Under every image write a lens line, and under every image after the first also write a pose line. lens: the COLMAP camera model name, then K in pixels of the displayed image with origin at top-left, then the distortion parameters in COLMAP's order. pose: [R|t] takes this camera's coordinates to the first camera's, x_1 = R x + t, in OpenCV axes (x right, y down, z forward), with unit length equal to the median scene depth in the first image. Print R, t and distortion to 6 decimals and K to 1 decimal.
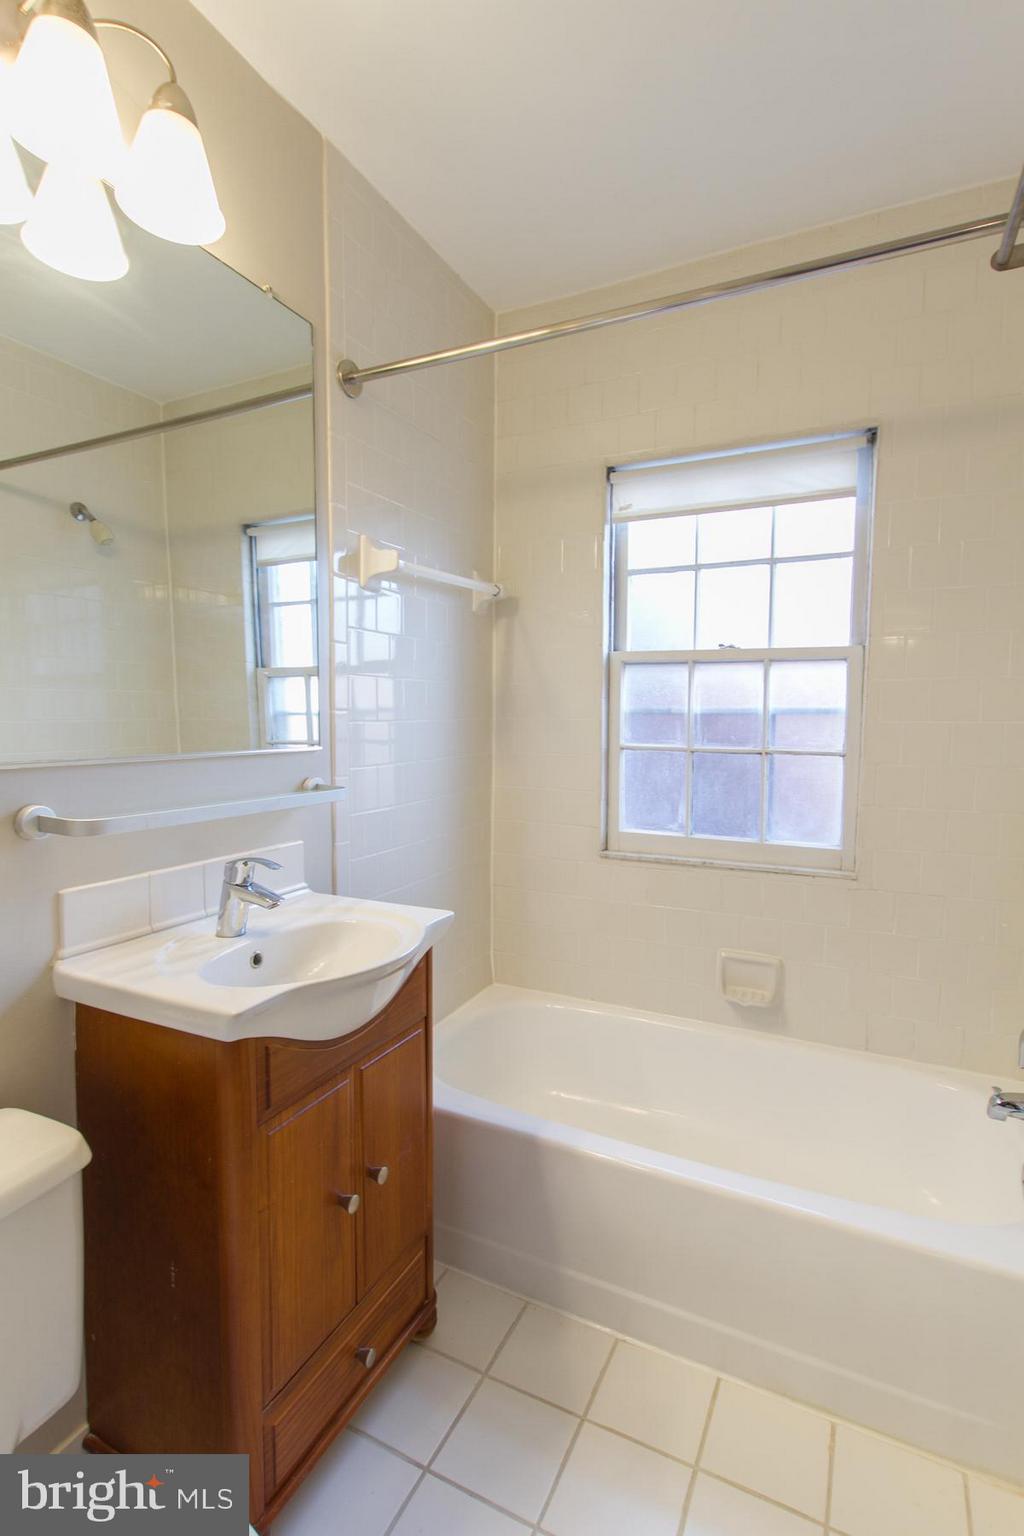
lens RADIAL K [[790.1, 0, 512.0], [0, 790.1, 768.0], [0, 0, 1]] dist [0.002708, -0.002393]
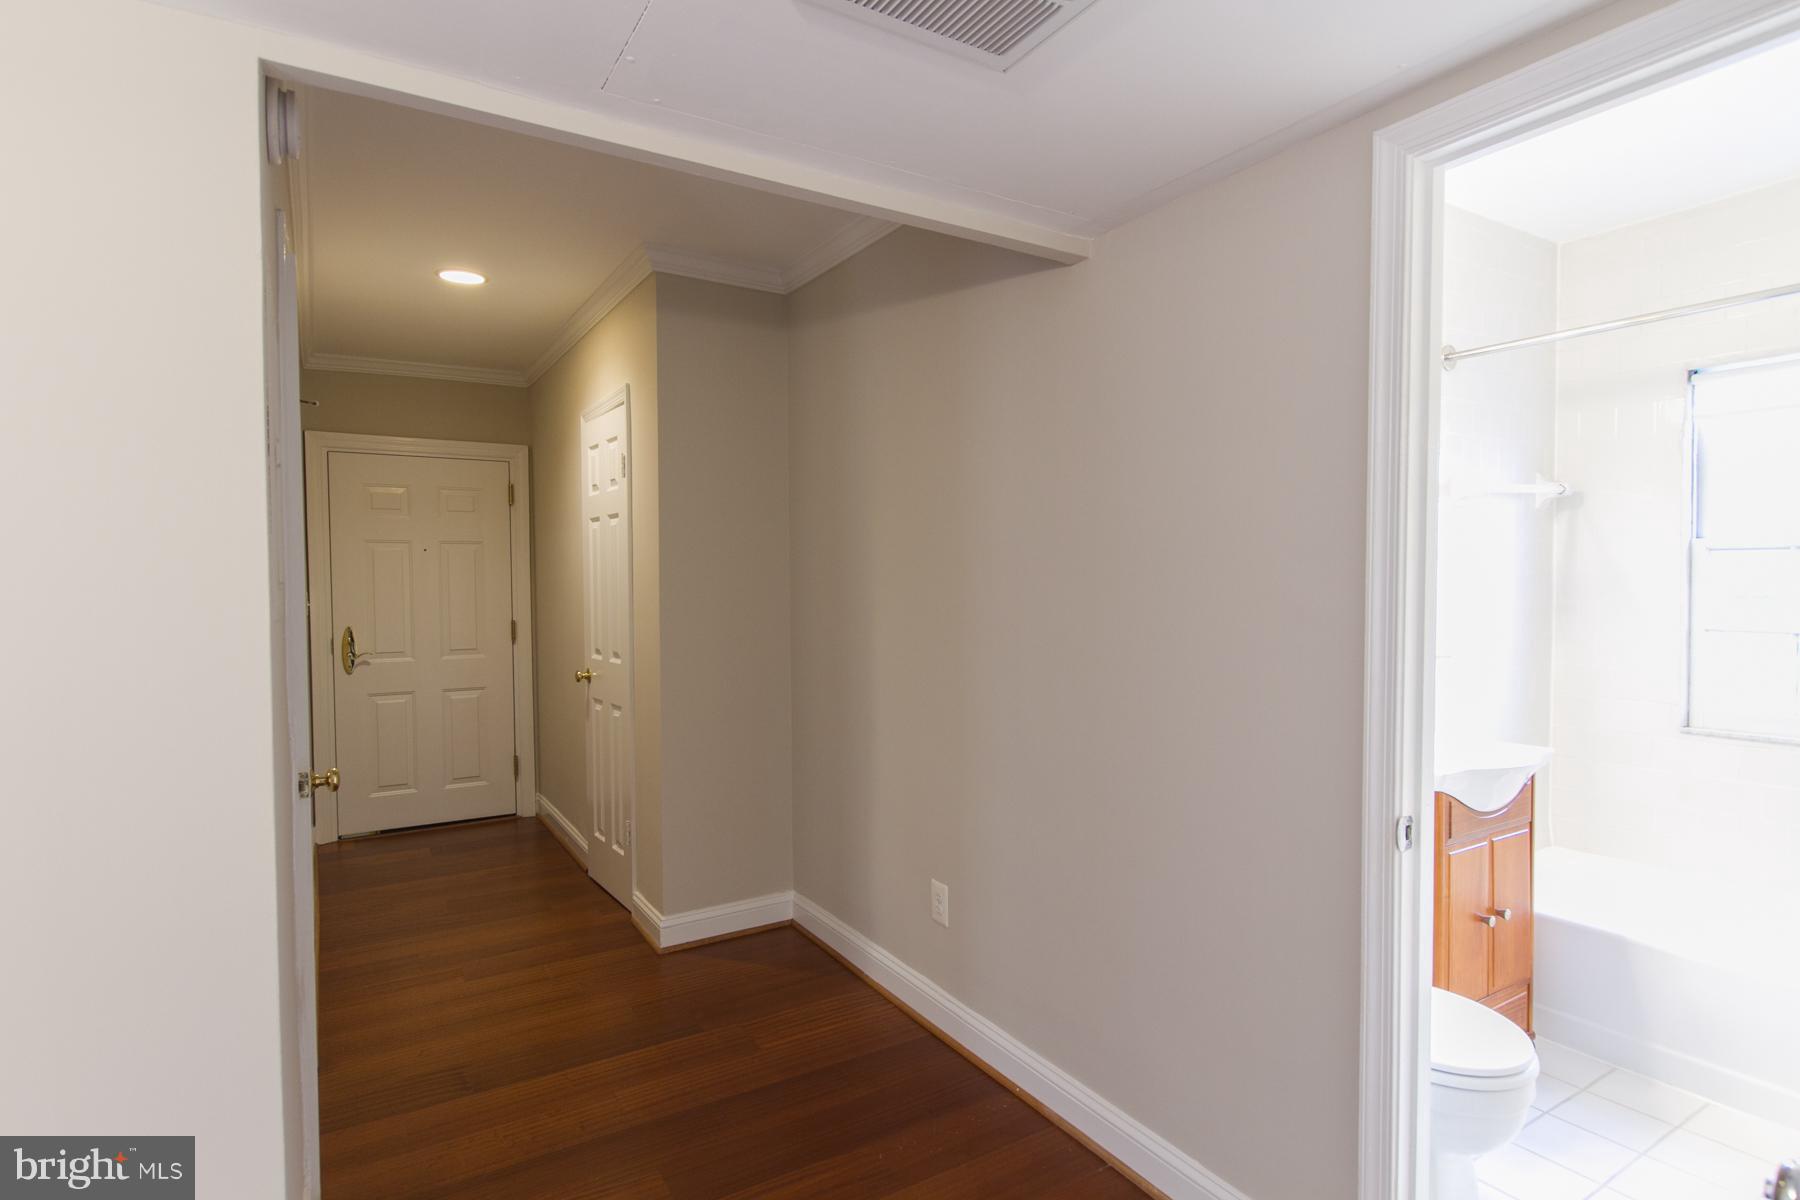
lens RADIAL K [[905.6, 0, 900.0], [0, 905.6, 600.0], [0, 0, 1]] dist [-0.003183, -0.001001]
pose [[0.837557, 0.004380, -0.546332, -0.106295], [-0.025650, 0.999181, -0.031311, -0.000766], [0.545747, 0.040238, 0.836983, -0.605542]]
